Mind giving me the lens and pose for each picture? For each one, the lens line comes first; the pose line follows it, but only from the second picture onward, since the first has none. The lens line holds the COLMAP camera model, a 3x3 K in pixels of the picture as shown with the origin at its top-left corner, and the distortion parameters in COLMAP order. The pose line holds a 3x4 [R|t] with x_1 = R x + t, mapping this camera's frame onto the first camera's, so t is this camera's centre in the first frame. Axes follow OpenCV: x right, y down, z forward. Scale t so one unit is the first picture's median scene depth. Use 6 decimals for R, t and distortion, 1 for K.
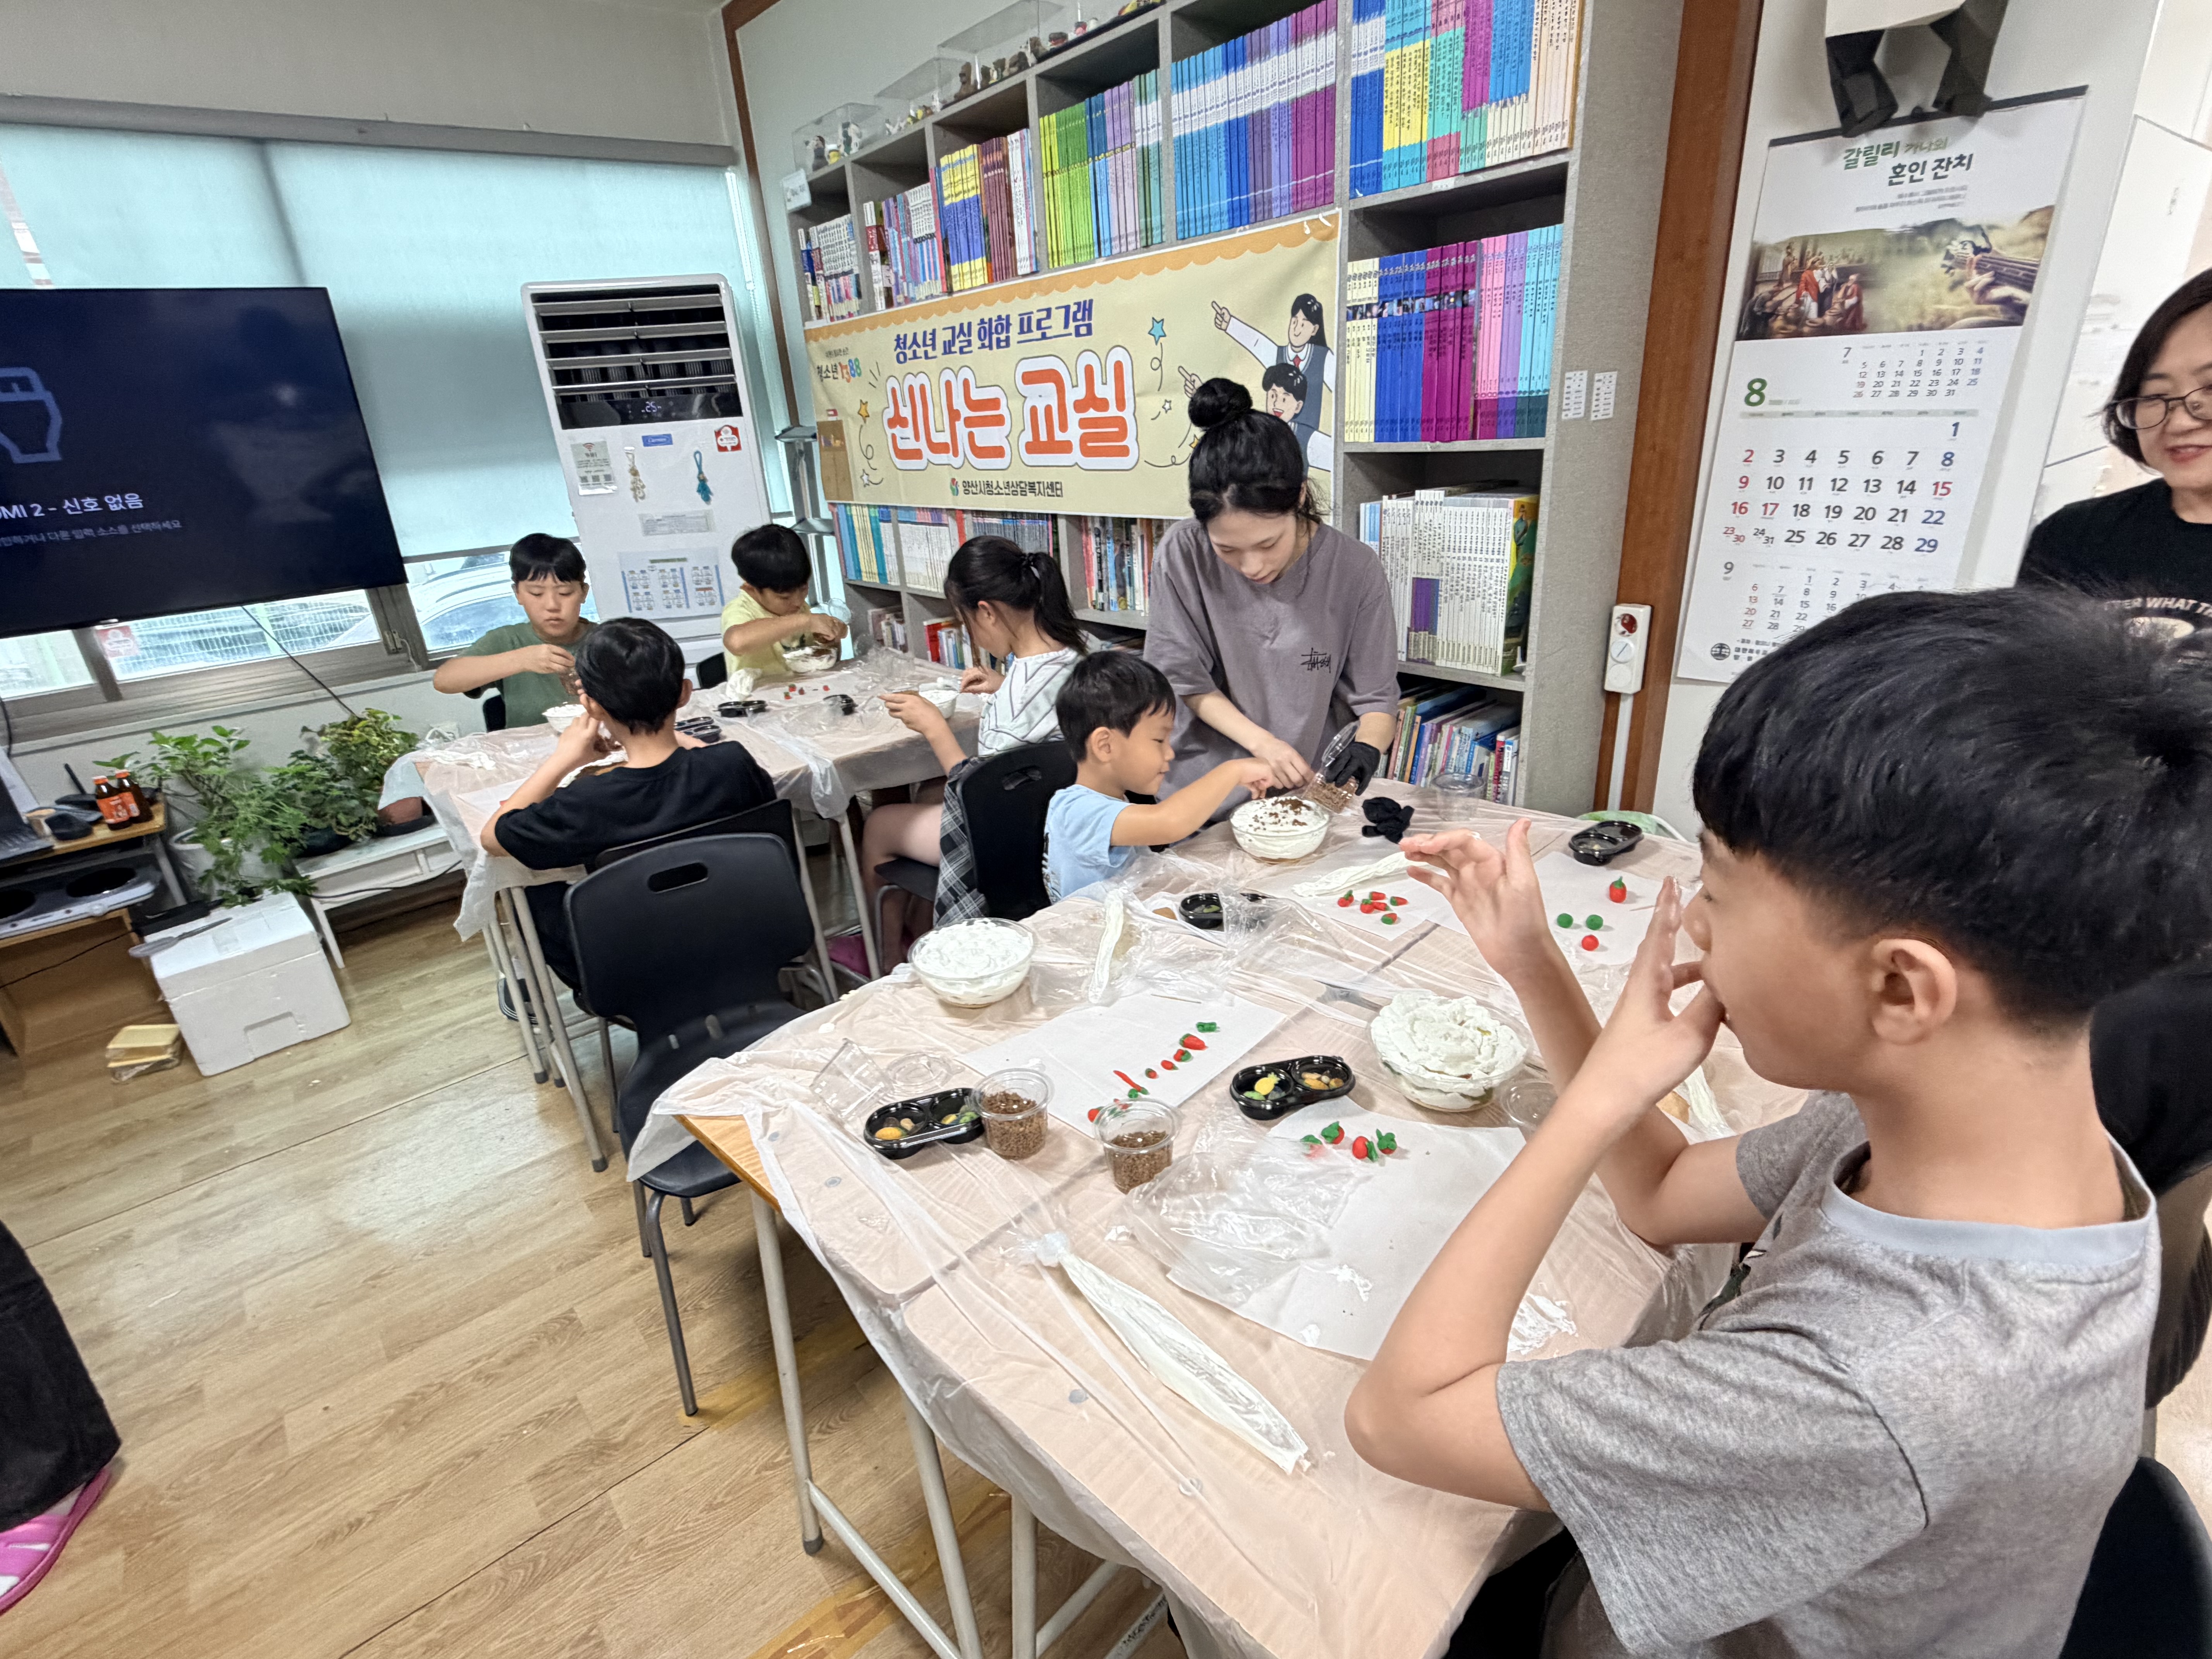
lens RADIAL K [[1064.8, 0, 1105.3], [0, 1064.8, 827.6], [0, 0, 1]] dist [0.001494, -0.000982]
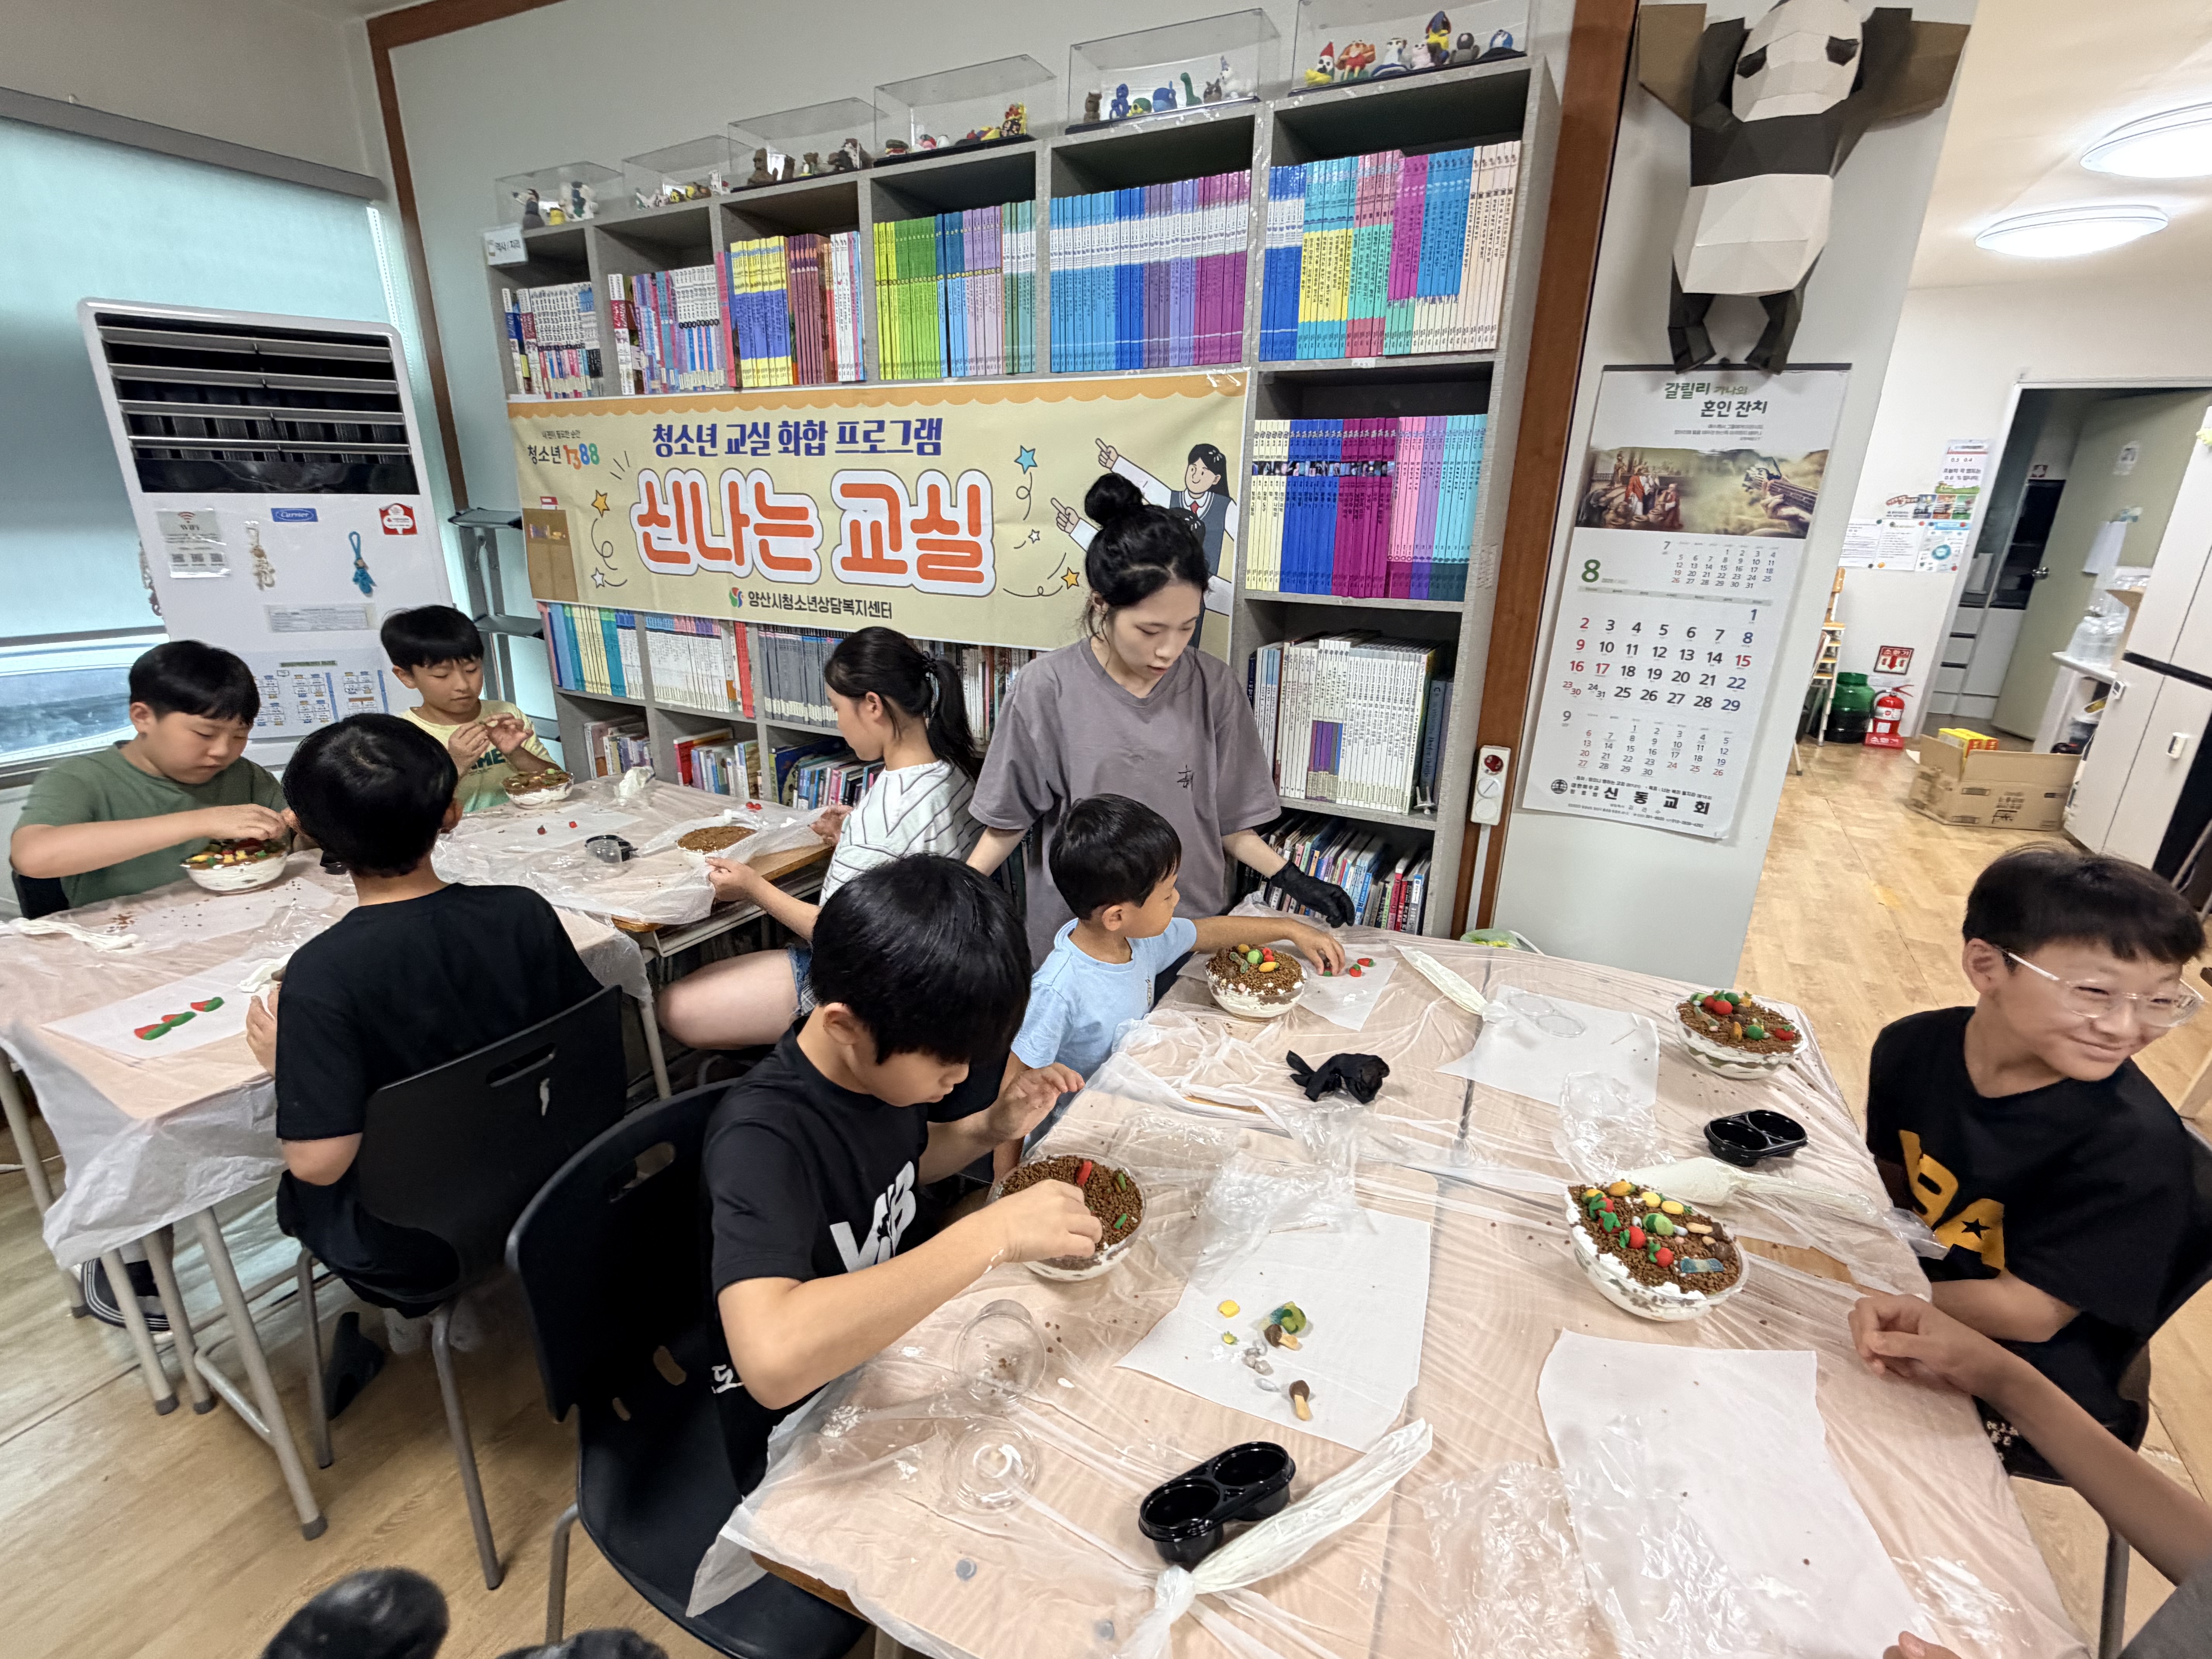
lens RADIAL K [[990.3, 0, 1105.3], [0, 990.3, 823.5], [0, 0, 1]] dist [0.002141, -0.001076]
pose [[0.923606, -0.039862, 0.381264, -0.248098], [0.066625, 0.996134, -0.057251, -0.084868], [-0.377508, 0.078279, 0.922692, 0.176451]]
